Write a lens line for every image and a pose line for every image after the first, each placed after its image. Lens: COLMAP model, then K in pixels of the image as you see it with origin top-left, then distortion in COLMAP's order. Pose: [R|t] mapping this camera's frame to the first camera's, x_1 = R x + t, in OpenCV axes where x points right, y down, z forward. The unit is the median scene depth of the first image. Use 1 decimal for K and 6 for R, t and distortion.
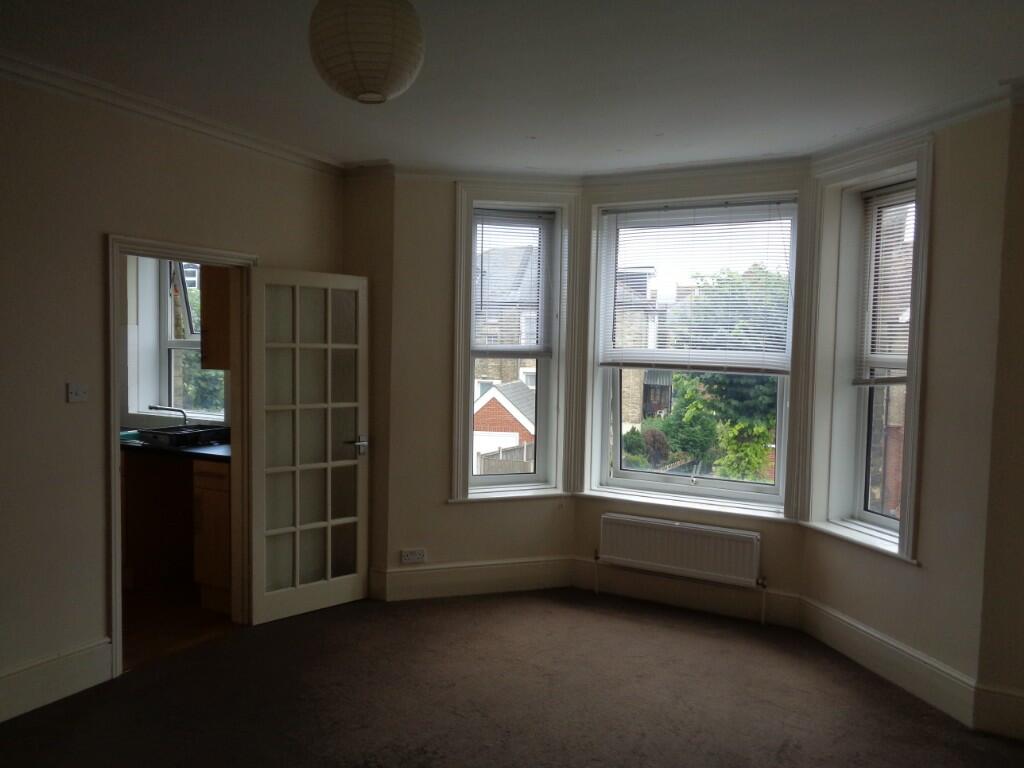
lens RADIAL K [[763.0, 0, 514.3], [0, 763.0, 385.7], [0, 0, 1]] dist [0.013172, 0.002143]
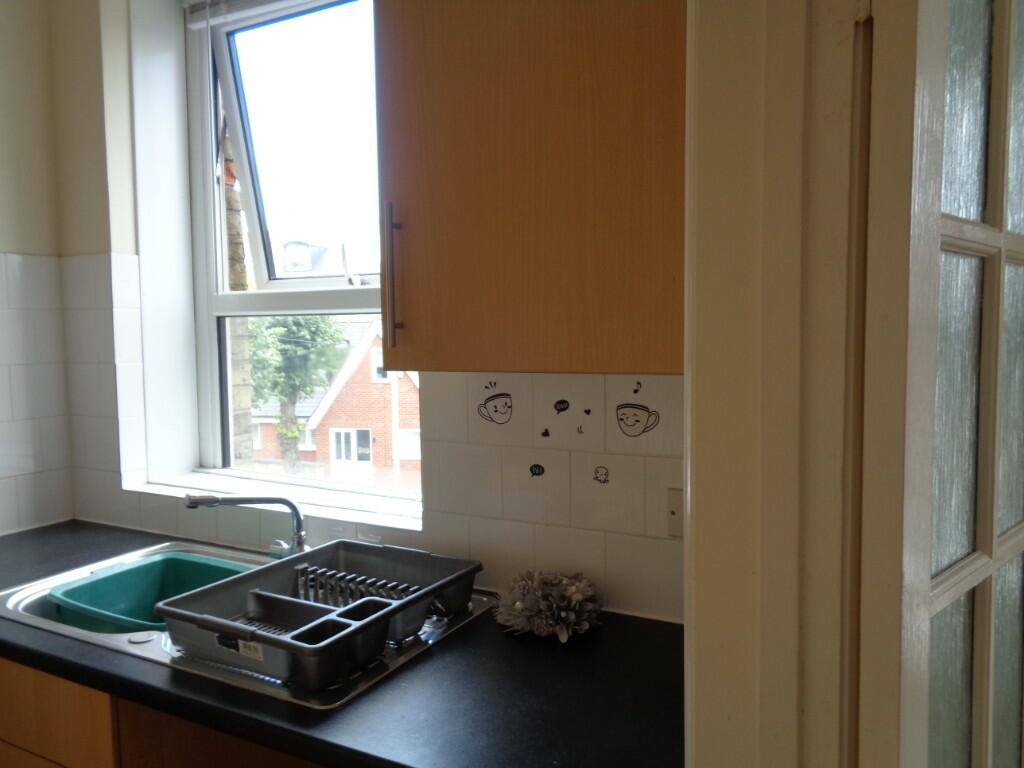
lens RADIAL K [[776.2, 0, 514.8], [0, 776.2, 378.5], [0, 0, 1]] dist [0.007849, -0.000553]
pose [[0.999592, -0.028527, 0.001747, -0.299454], [0.028501, 0.999507, 0.013180, -0.017412], [-0.002122, -0.013125, 0.999912, 0.596748]]
